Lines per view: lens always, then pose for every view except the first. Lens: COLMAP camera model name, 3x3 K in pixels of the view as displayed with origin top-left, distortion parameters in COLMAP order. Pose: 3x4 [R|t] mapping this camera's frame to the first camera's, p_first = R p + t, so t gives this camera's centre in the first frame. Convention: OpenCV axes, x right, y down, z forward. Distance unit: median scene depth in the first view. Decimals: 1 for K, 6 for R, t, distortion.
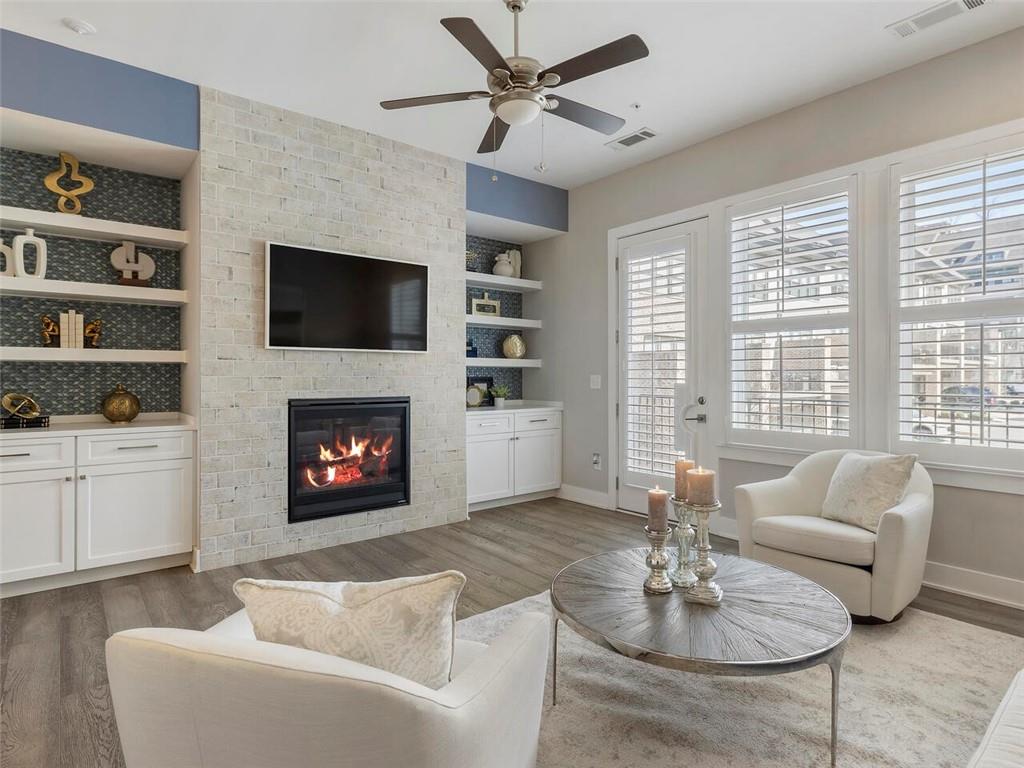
lens RADIAL K [[561.8, 0, 509.2], [0, 561.8, 377.3], [0, 0, 1]] dist [-0.016386, 0.000110]
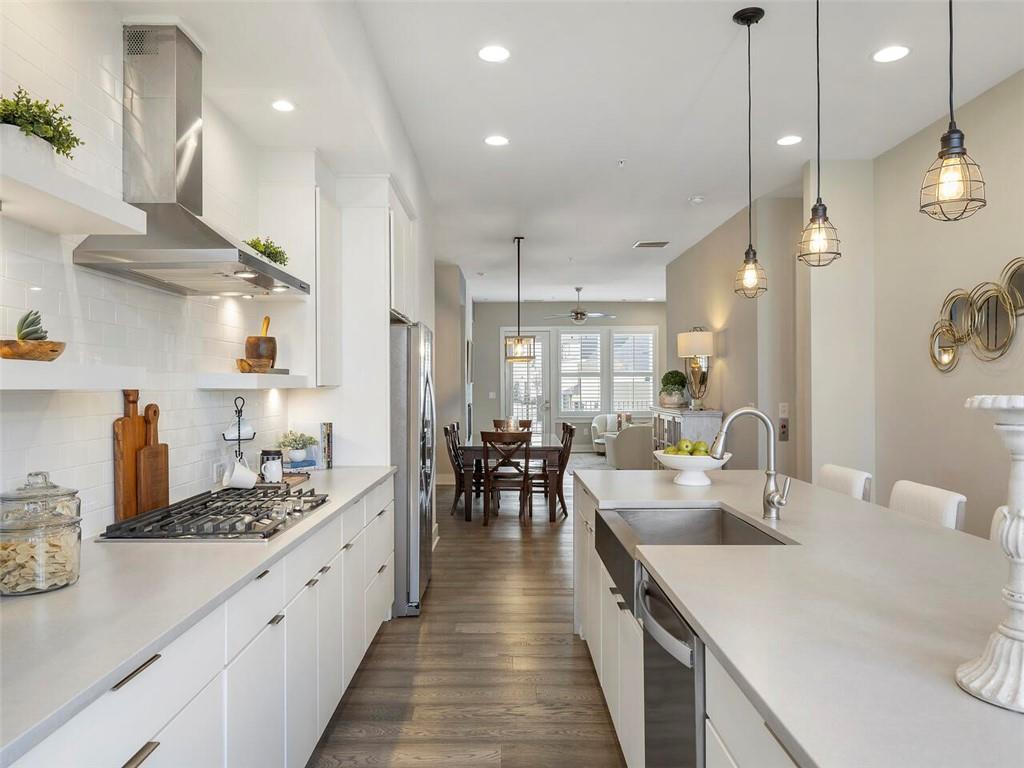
lens RADIAL K [[705.8, 0, 507.1], [0, 705.8, 383.4], [0, 0, 1]] dist [-0.006389, 0.005026]
pose [[0.627999, -0.002527, 0.778210, -2.480941], [0.004852, 0.999988, -0.000669, -0.045353], [-0.778199, 0.004196, 0.628004, -0.975886]]
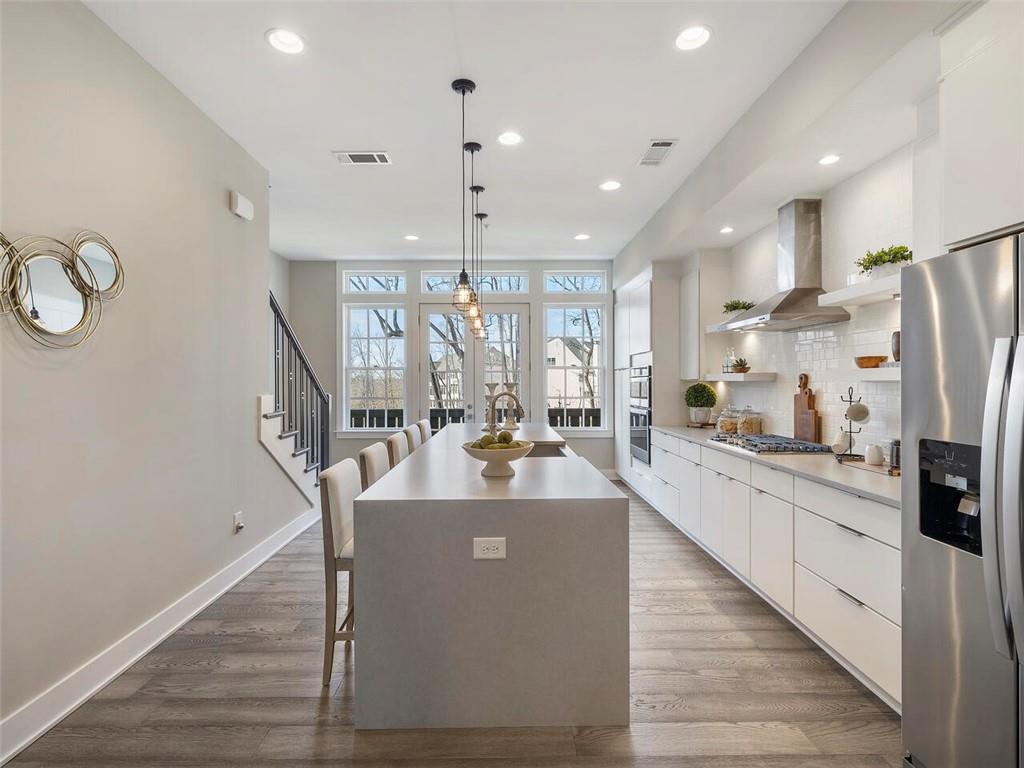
lens RADIAL K [[489.9, 0, 512.2], [0, 489.9, 381.3], [0, 0, 1]] dist [0.004661, -0.000669]
pose [[-0.614672, -0.002676, -0.788778, -1.242707], [0.000275, 0.999993, -0.003606, -0.037815], [0.788783, -0.002434, -0.614667, -0.242983]]
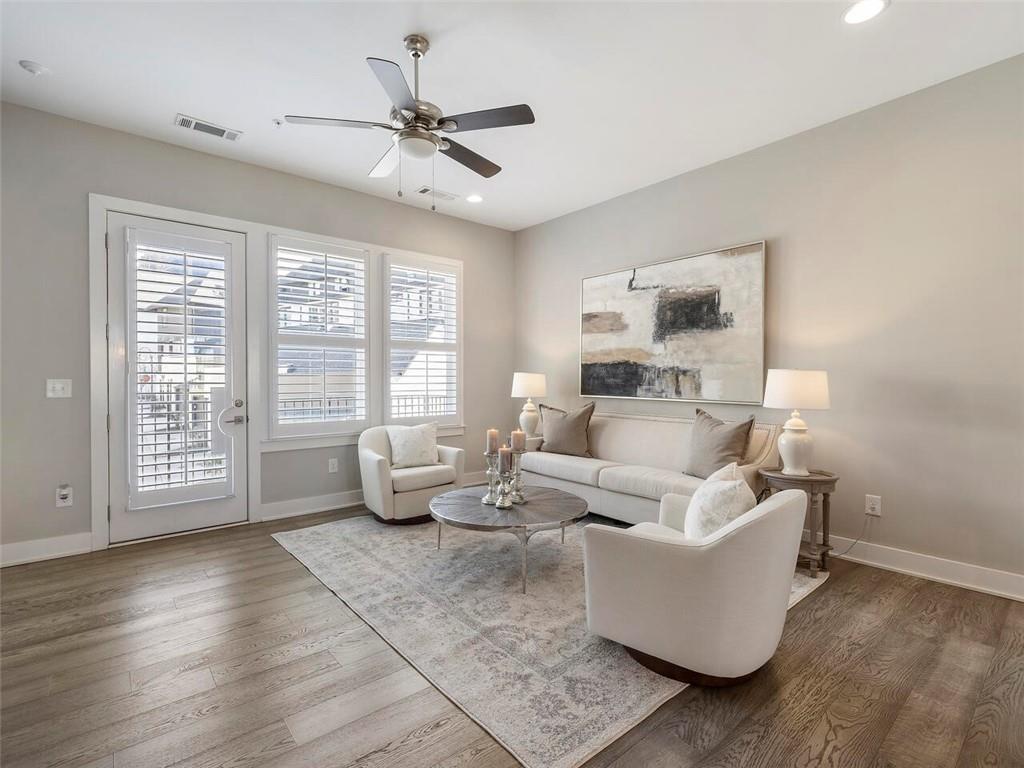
lens RADIAL K [[489.9, 0, 508.7], [0, 489.9, 382.7], [0, 0, 1]] dist [0.004661, -0.000669]
pose [[-0.017301, -0.008360, 0.999815, -0.641978], [0.004149, 0.999956, 0.008433, -0.004158], [-0.999842, 0.004295, -0.017266, 0.536584]]
